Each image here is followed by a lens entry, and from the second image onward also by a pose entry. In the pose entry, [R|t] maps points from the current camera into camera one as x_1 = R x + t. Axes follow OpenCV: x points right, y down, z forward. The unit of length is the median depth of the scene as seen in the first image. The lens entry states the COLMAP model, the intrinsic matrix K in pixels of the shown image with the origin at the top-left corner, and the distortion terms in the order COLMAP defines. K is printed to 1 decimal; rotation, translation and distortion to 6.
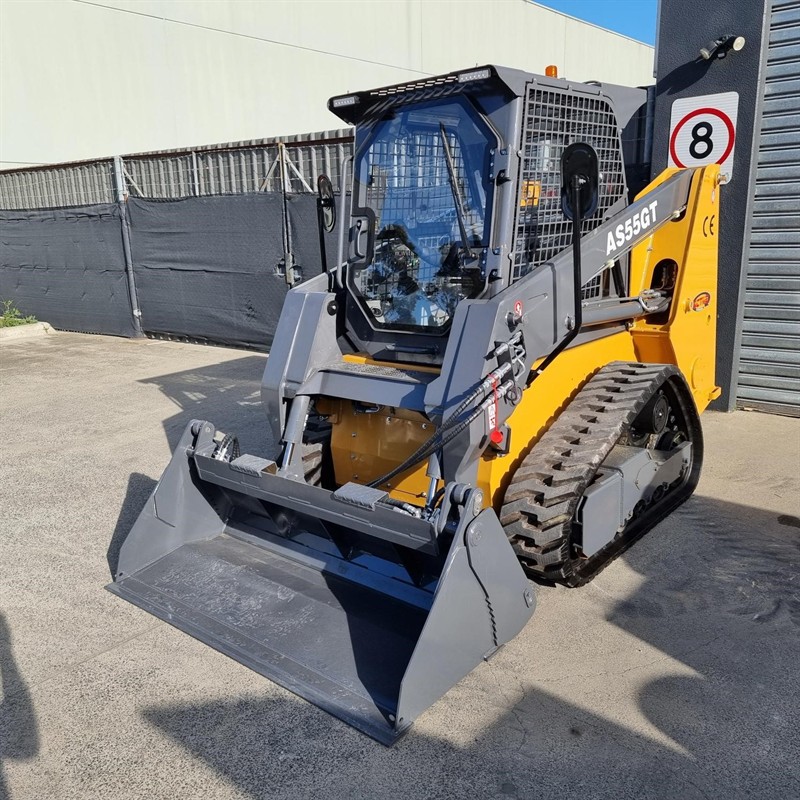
lens RADIAL K [[742.8, 0, 392.0], [0, 742.8, 404.2], [0, 0, 1]] dist [0.036683, 0.000000]
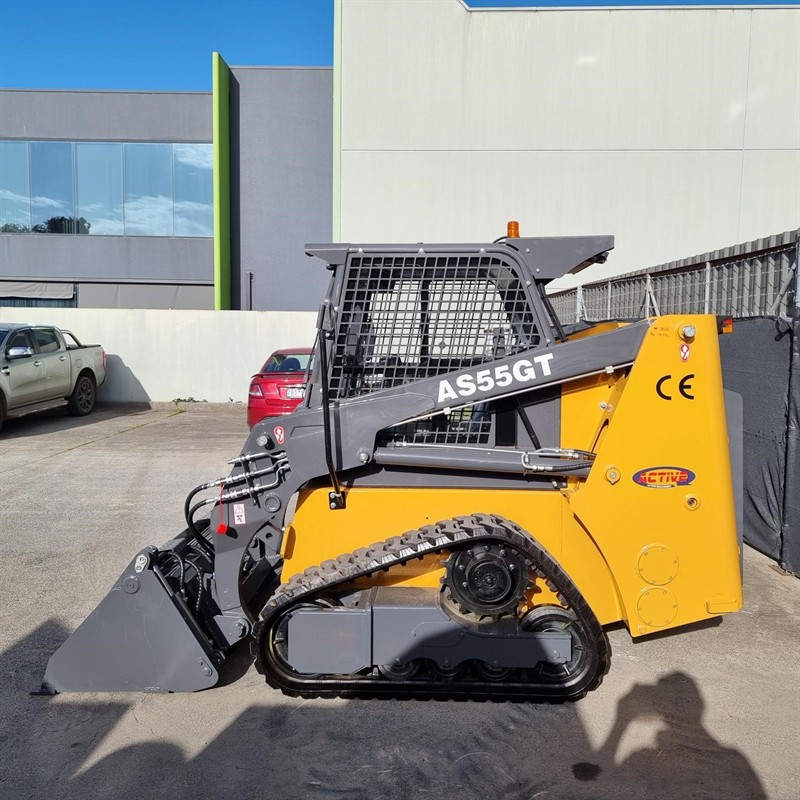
lens RADIAL K [[742.8, 0, 396.3], [0, 742.8, 384.1], [0, 0, 1]] dist [0.036683, 0.000000]
pose [[0.616929, 0.092604, -0.781552, 0.986773], [-0.221866, 0.973241, -0.059817, -0.141004], [0.755099, 0.210303, 0.620966, 0.297728]]
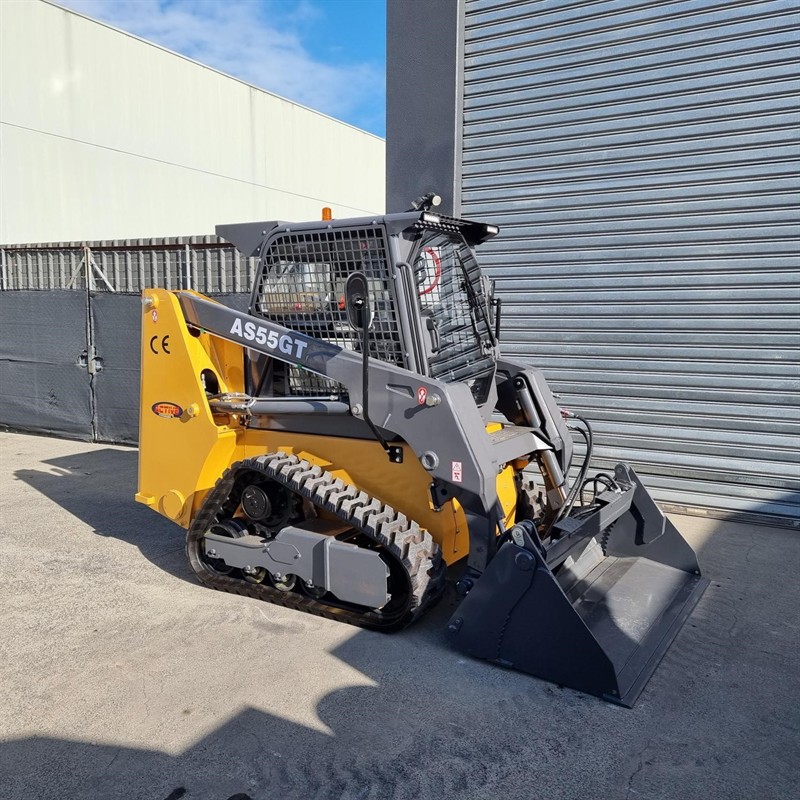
lens RADIAL K [[742.8, 0, 401.2], [0, 742.8, 400.0], [0, 0, 1]] dist [0.036683, 0.000000]
pose [[0.982480, 0.017683, 0.185525, 0.226949], [0.007392, 0.991007, -0.133605, 0.047190], [-0.186219, 0.132635, 0.973514, -0.263700]]
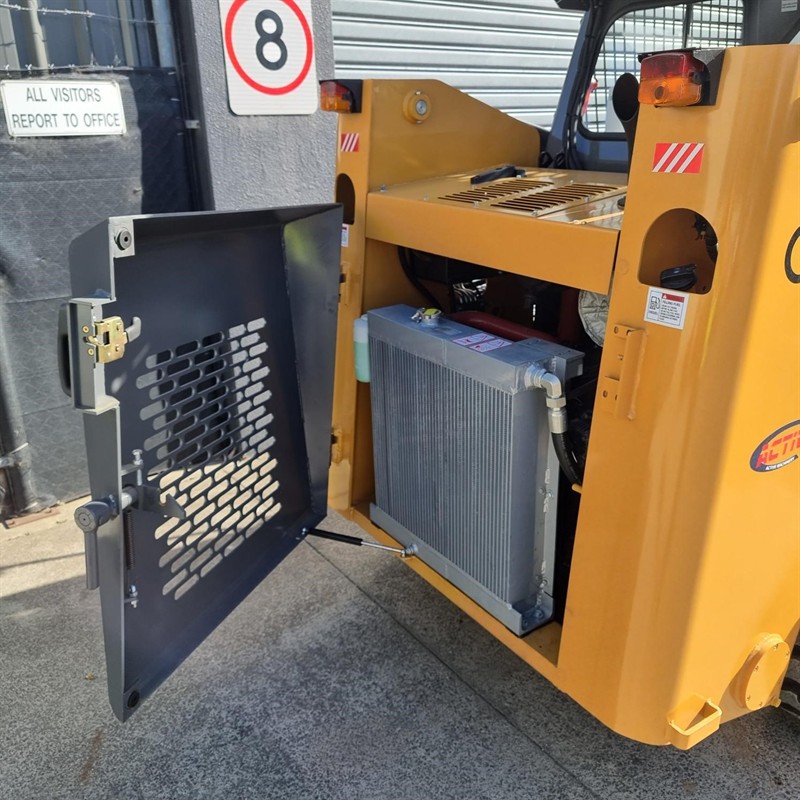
lens RADIAL K [[742.8, 0, 390.9], [0, 742.8, 382.4], [0, 0, 1]] dist [0.036683, 0.000000]
pose [[0.199099, -0.302539, 0.932110, -0.356192], [0.257041, 0.933974, 0.248240, -0.308168], [-0.945669, 0.190166, 0.263718, 1.148626]]
